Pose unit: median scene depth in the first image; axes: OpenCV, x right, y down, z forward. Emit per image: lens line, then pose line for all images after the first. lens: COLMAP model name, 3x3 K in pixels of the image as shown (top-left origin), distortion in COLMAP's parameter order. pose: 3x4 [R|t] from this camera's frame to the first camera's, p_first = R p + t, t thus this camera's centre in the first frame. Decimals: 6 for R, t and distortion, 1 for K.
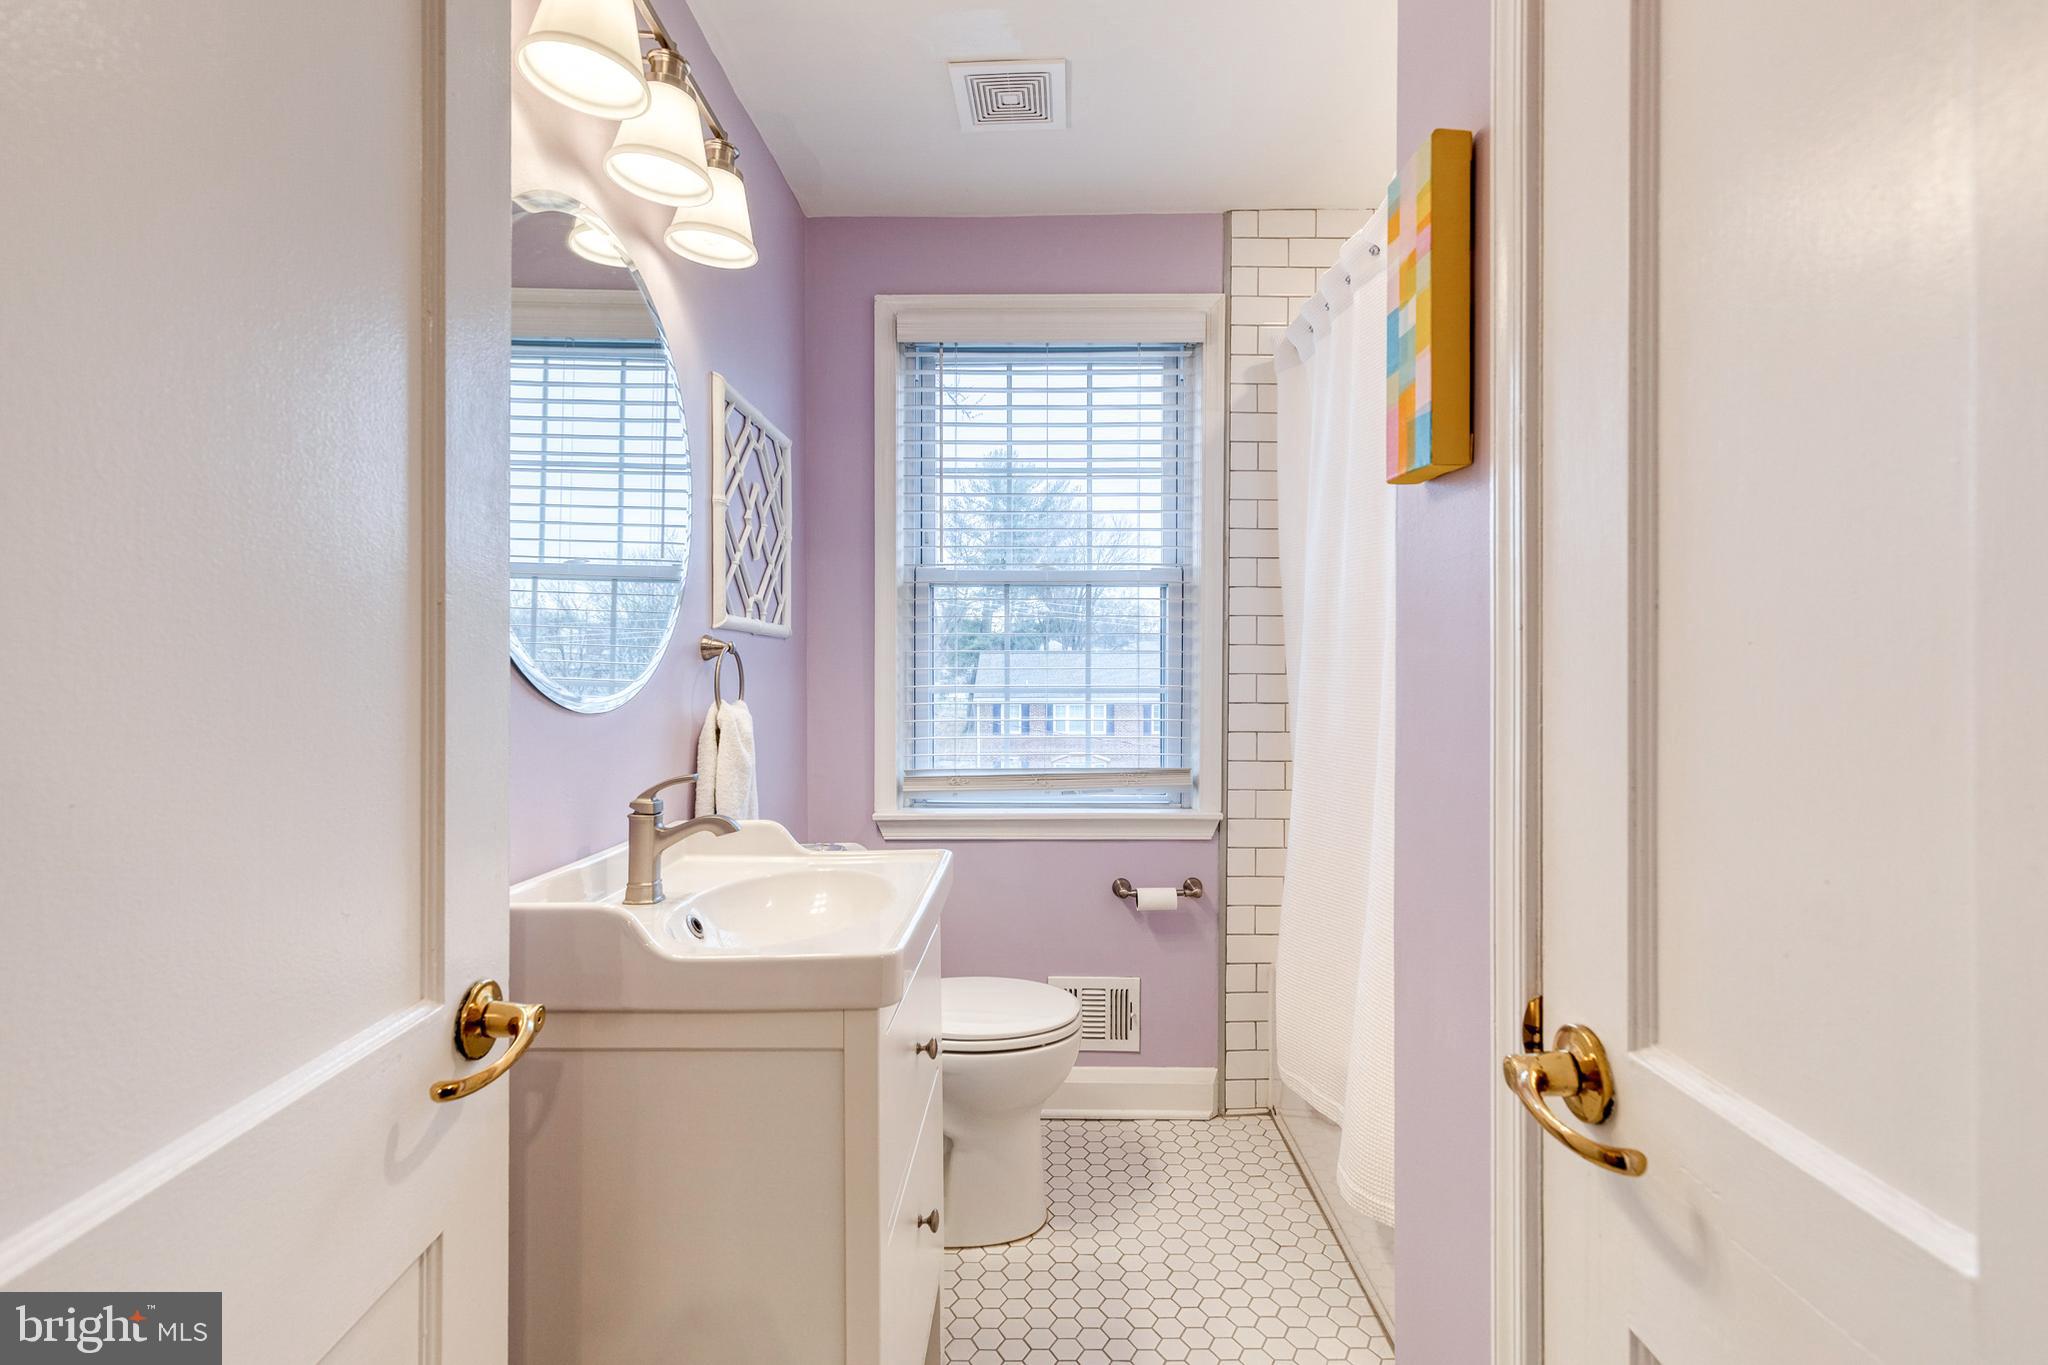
lens RADIAL K [[912.4, 0, 1034.0], [0, 912.4, 675.7], [0, 0, 1]] dist [0.009960, -0.001934]
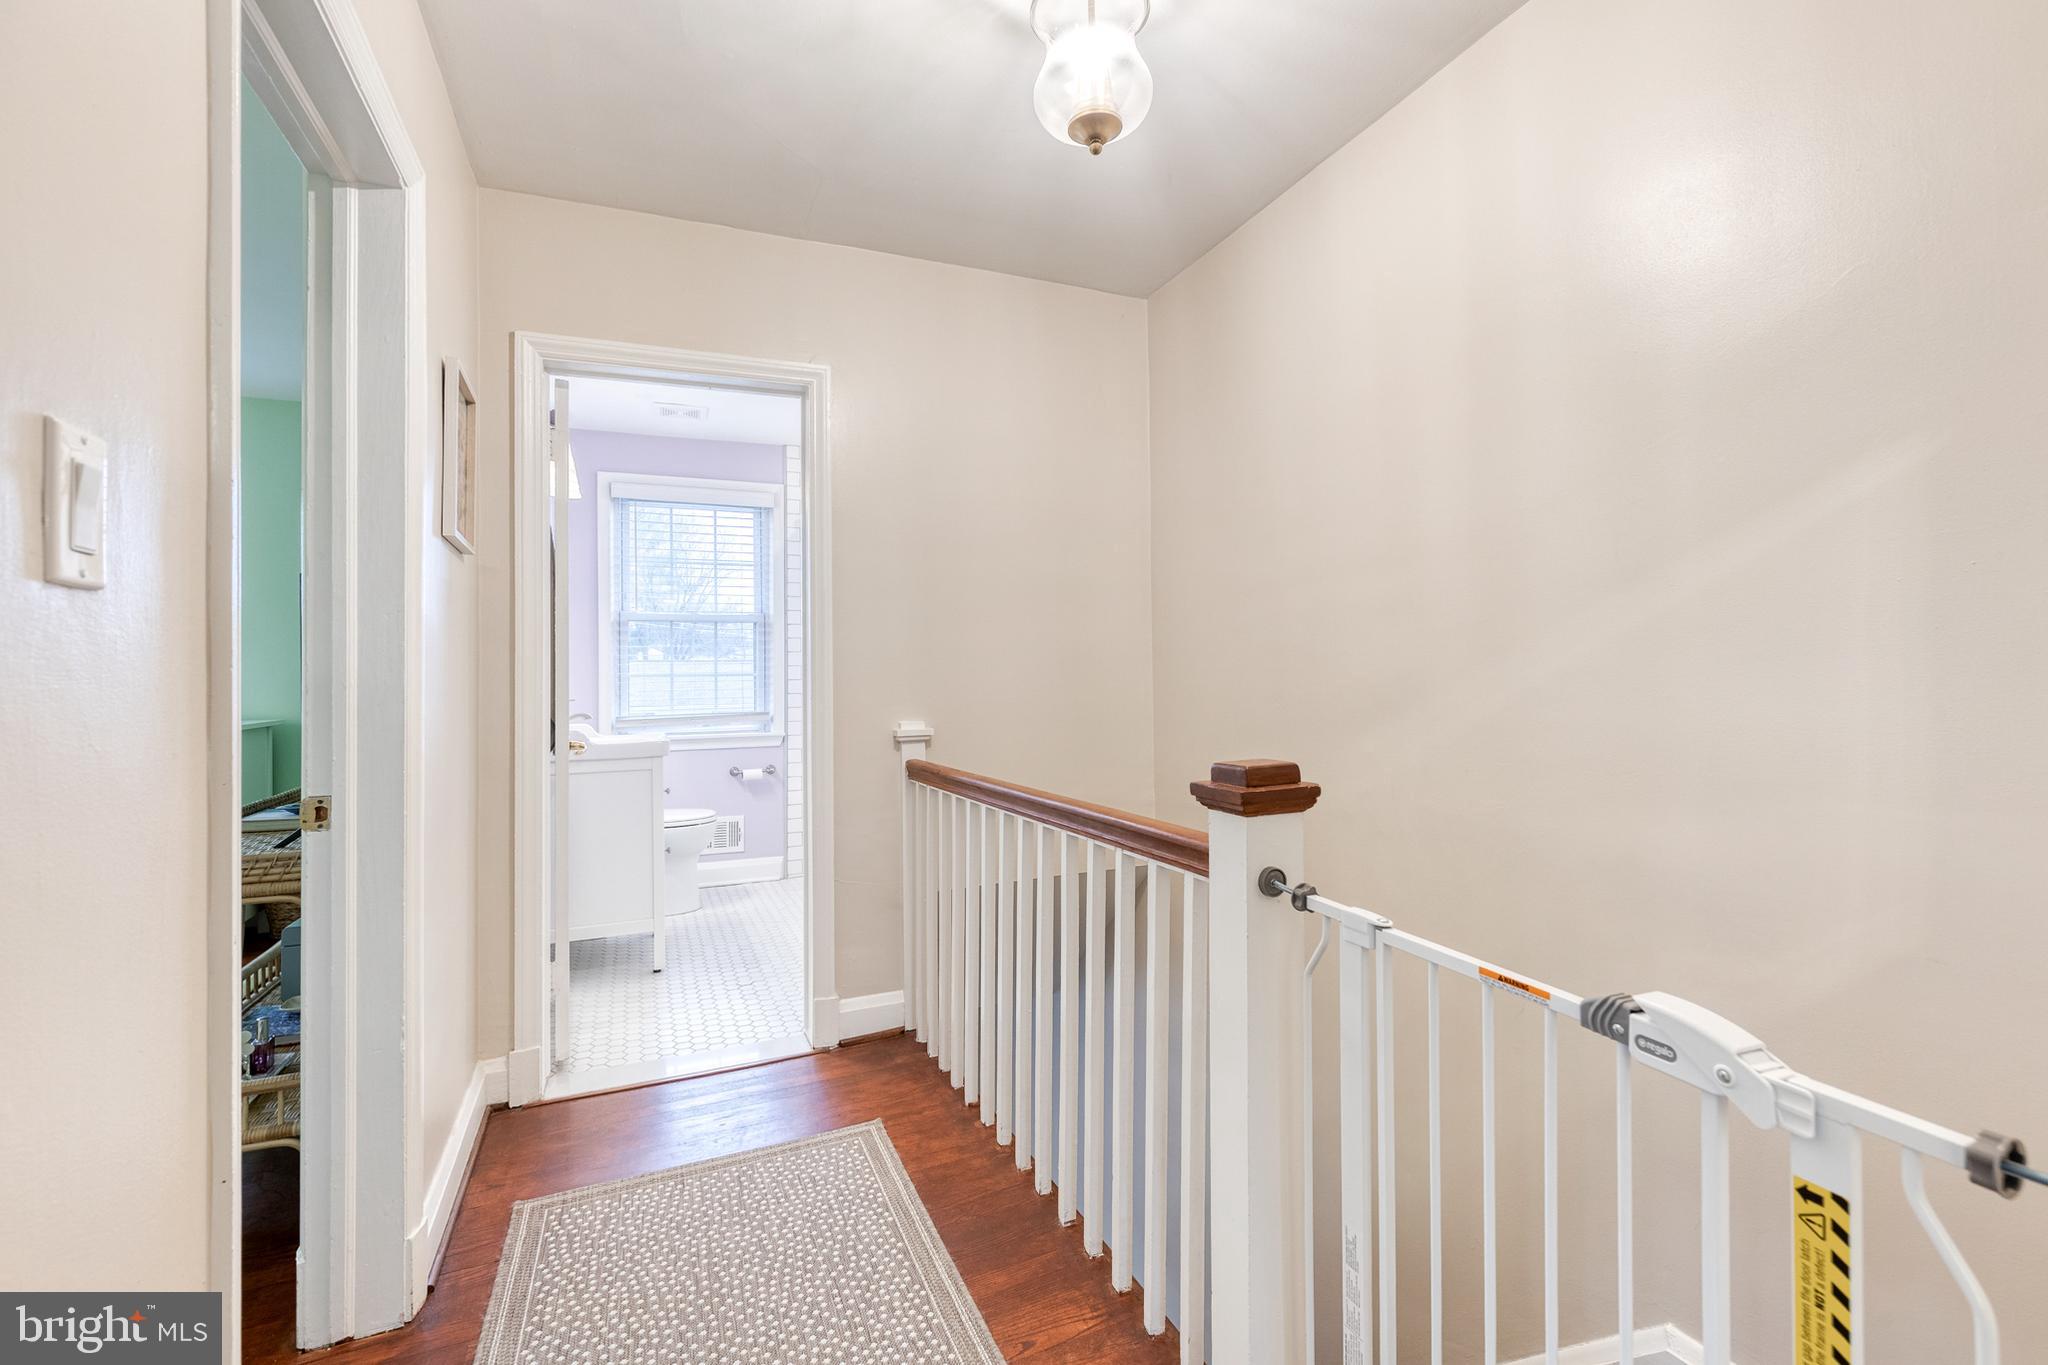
lens RADIAL K [[912.4, 0, 1030.2], [0, 912.4, 664.1], [0, 0, 1]] dist [0.009960, -0.001934]
pose [[0.914974, -0.005735, 0.403471, -0.121842], [0.014103, 0.999743, -0.017772, 0.038927], [-0.403265, 0.021951, 0.914820, -1.137468]]
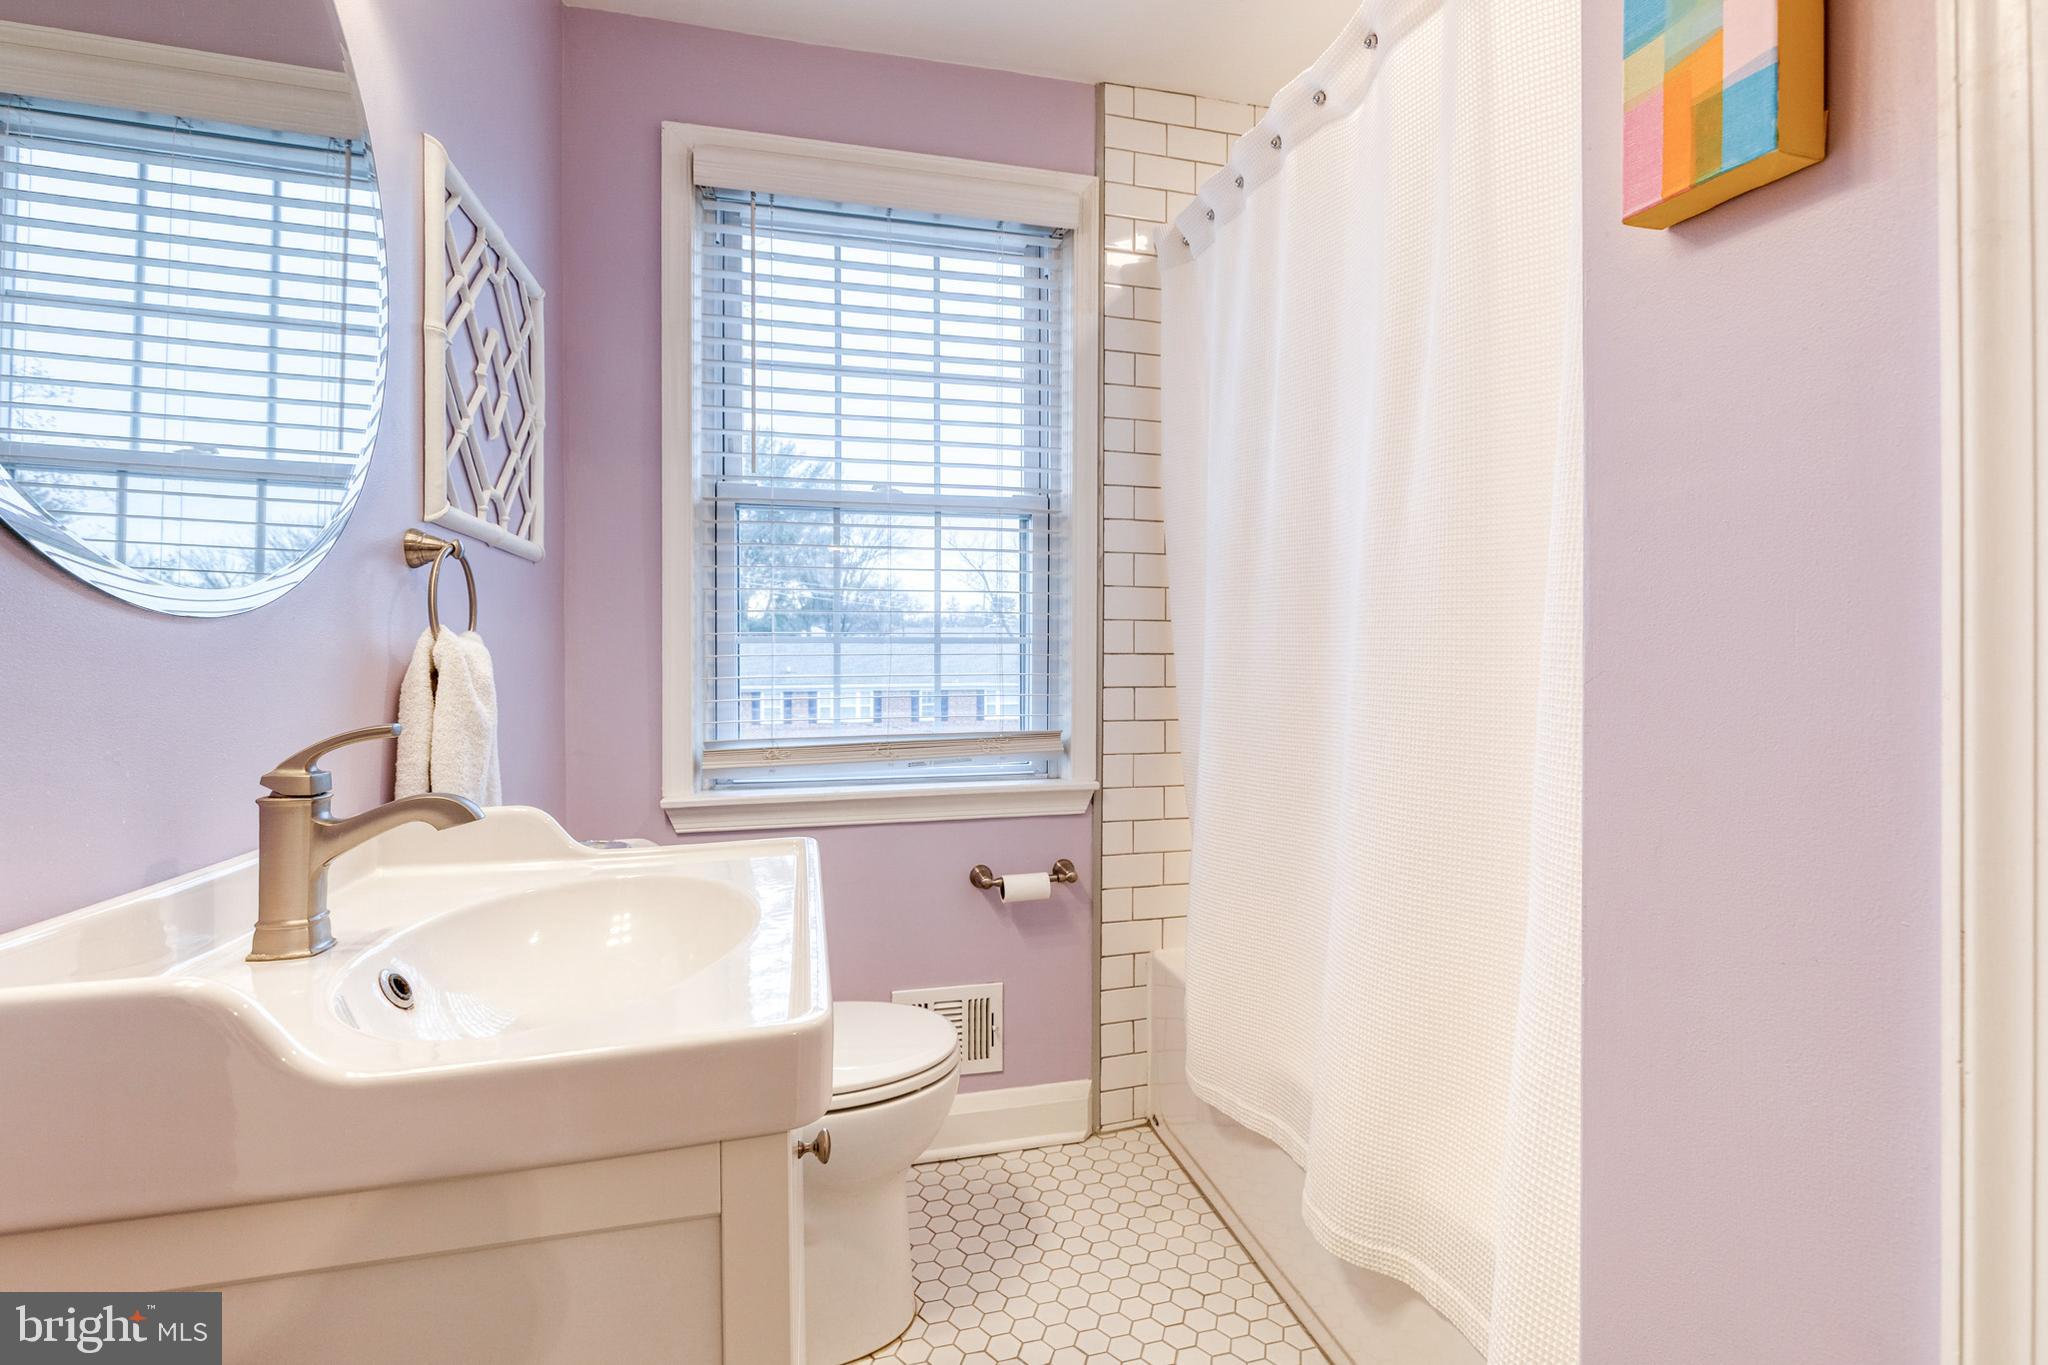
lens RADIAL K [[912.4, 0, 1031.7], [0, 912.4, 663.1], [0, 0, 1]] dist [0.009960, -0.001934]
pose [[0.967585, -0.002489, 0.252535, -0.069944], [0.002400, 0.999997, 0.000662, 0.037916], [-0.252536, -0.000034, 0.967588, 0.184234]]
